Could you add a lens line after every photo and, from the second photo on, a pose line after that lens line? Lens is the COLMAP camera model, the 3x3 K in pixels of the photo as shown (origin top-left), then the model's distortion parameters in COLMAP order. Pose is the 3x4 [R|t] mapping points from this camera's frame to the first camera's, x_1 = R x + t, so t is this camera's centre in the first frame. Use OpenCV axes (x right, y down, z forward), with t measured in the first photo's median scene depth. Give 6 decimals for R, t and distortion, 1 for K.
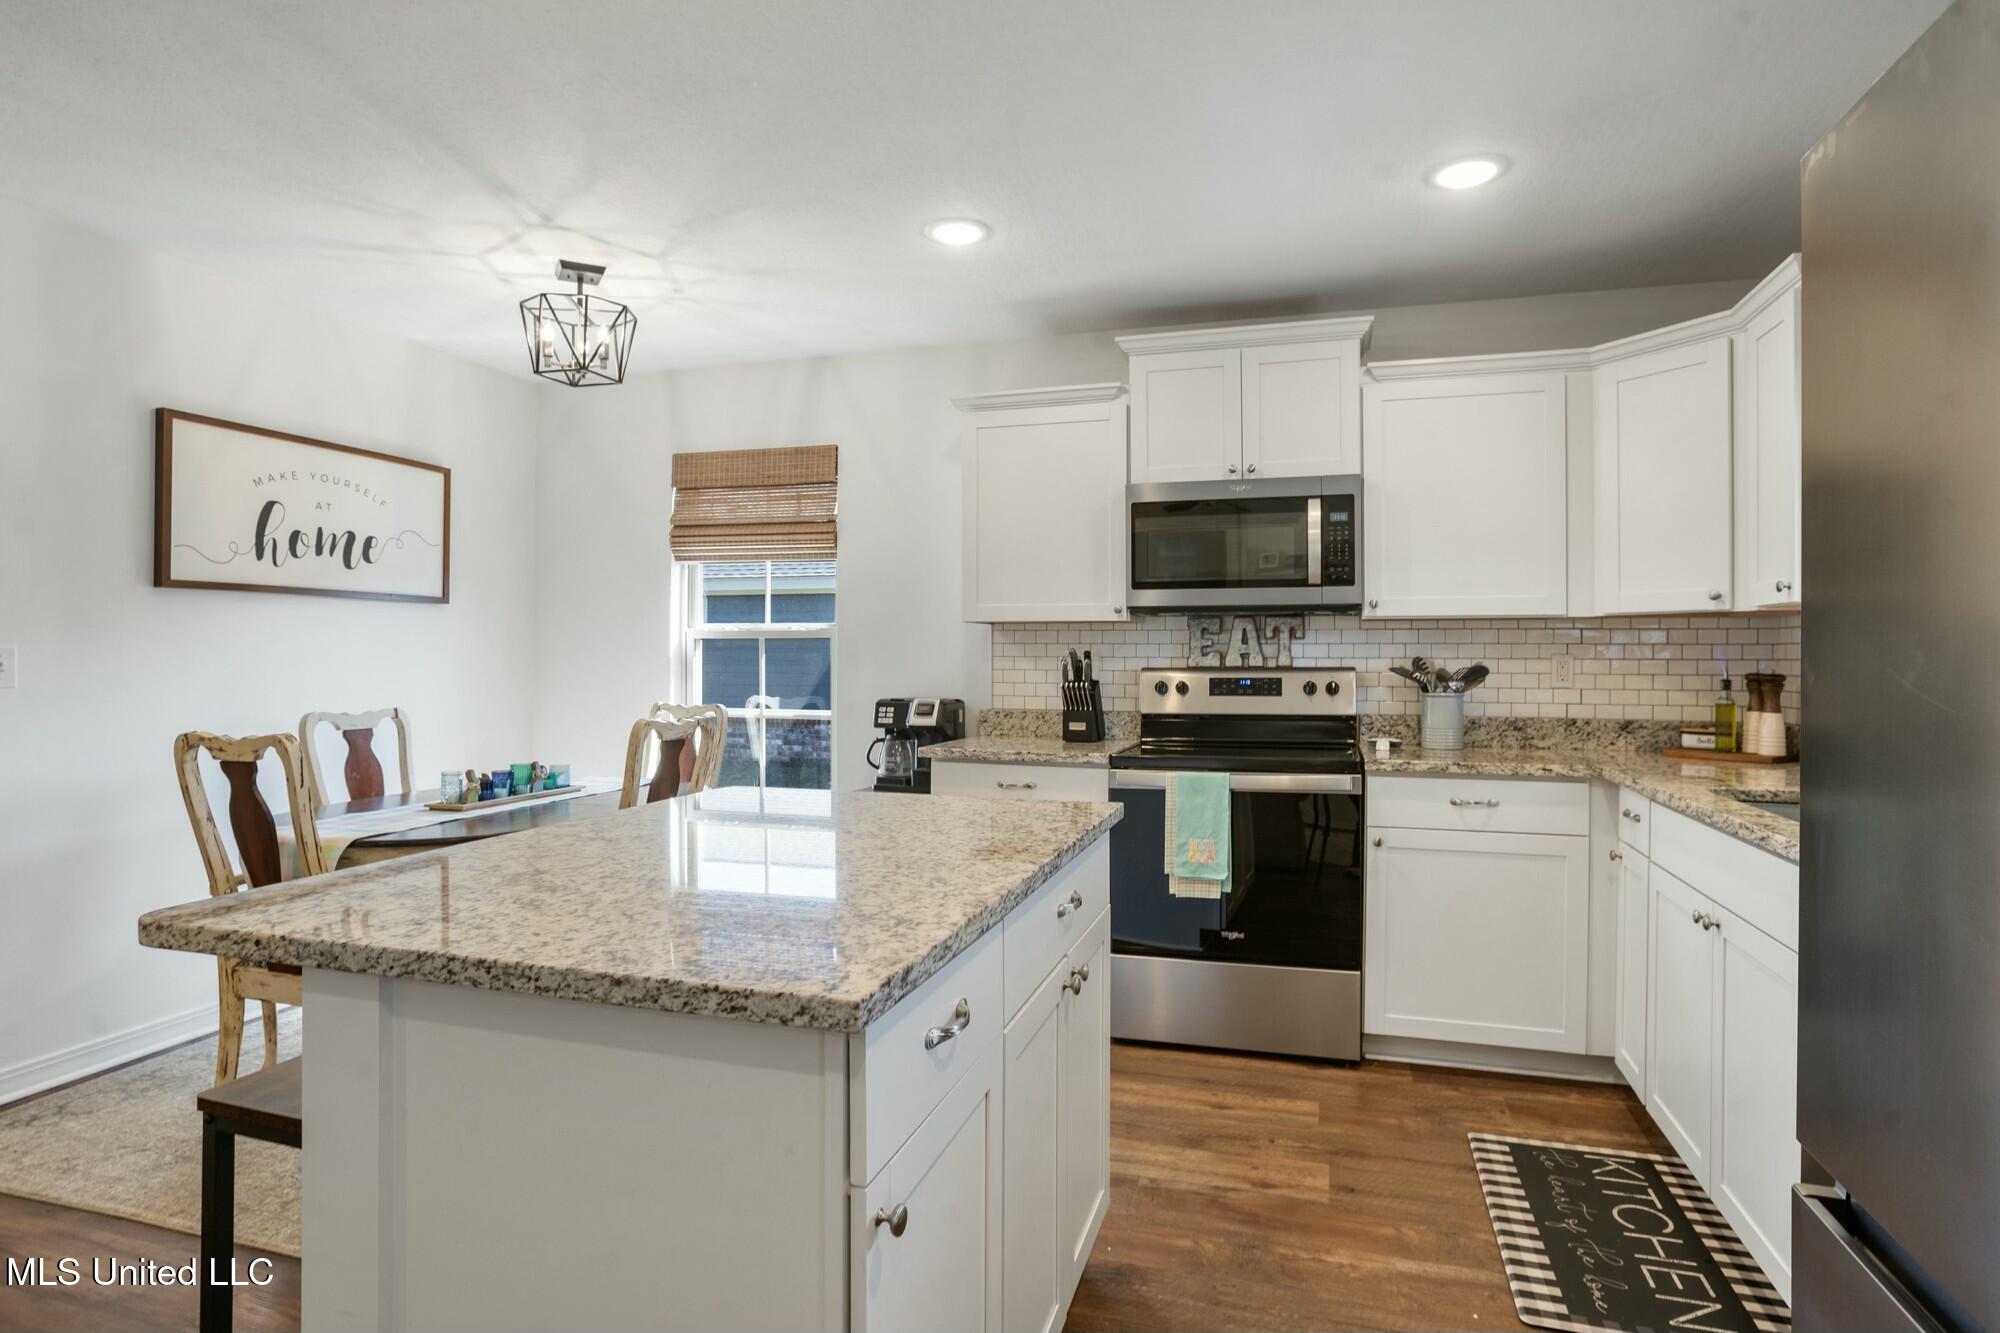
lens RADIAL K [[1148.0, 0, 1002.4], [0, 1148.0, 639.8], [0, 0, 1]] dist [-0.039294, 0.000501]
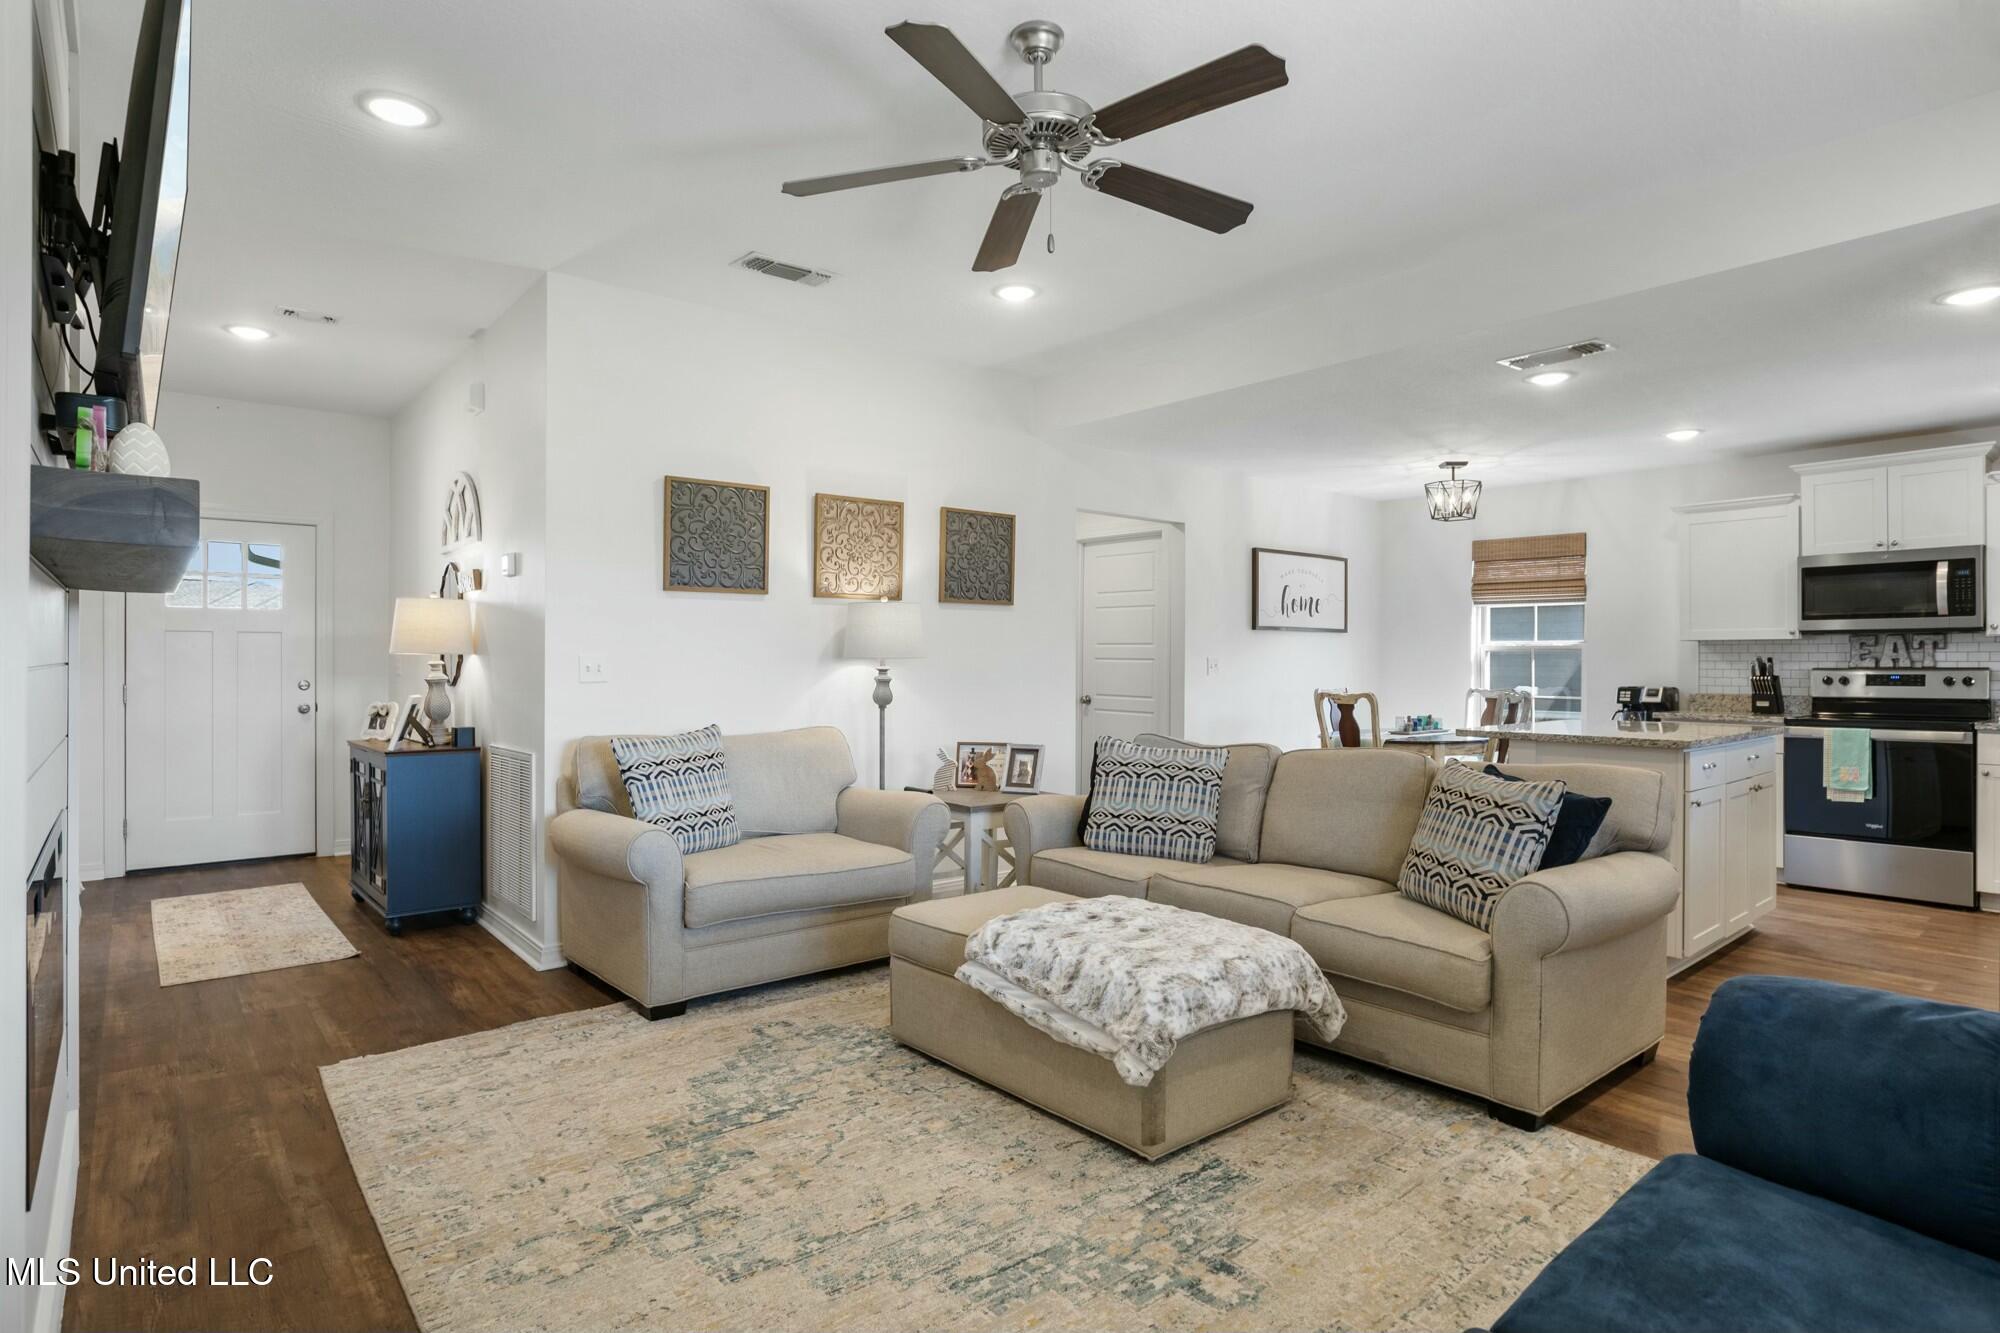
lens RADIAL K [[1095.5, 0, 1053.1], [0, 1095.5, 659.0], [0, 0, 1]] dist [0.031339, 0.001453]
pose [[0.871668, -0.002900, -0.490088, -0.041226], [0.007731, 0.999939, 0.007835, -0.008305], [0.490036, -0.010618, 0.871638, -0.887602]]
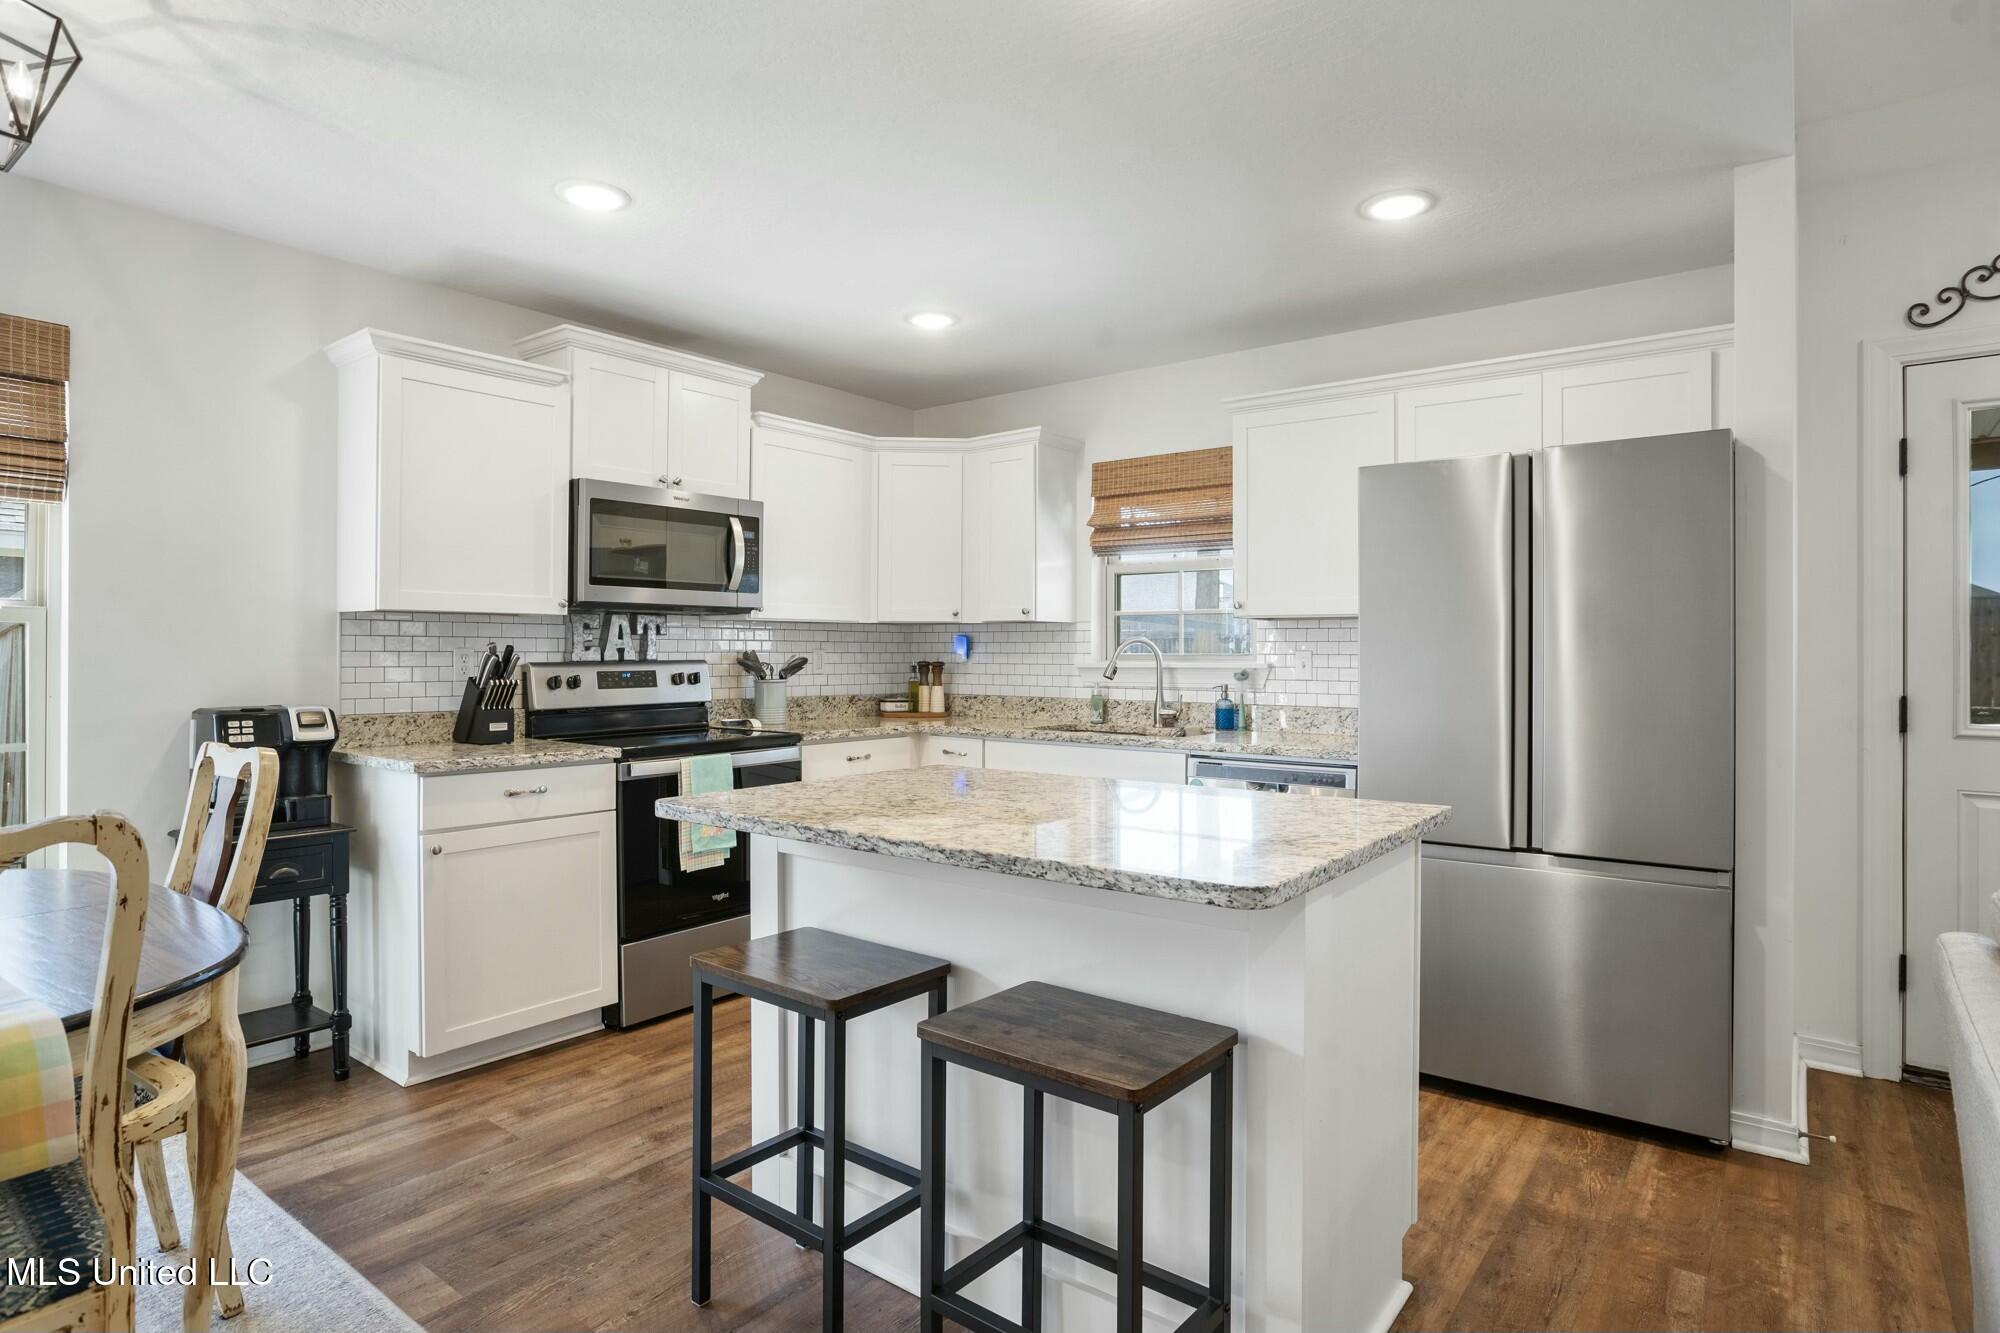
lens RADIAL K [[1044.3, 0, 1020.2], [0, 1044.3, 653.3], [0, 0, 1]] dist [-0.036850, 0.021181]
pose [[0.328340, -0.000852, 0.944559, -0.601915], [-0.010619, 0.999933, 0.004594, 0.008576], [-0.944500, -0.011539, 0.328309, 0.343039]]
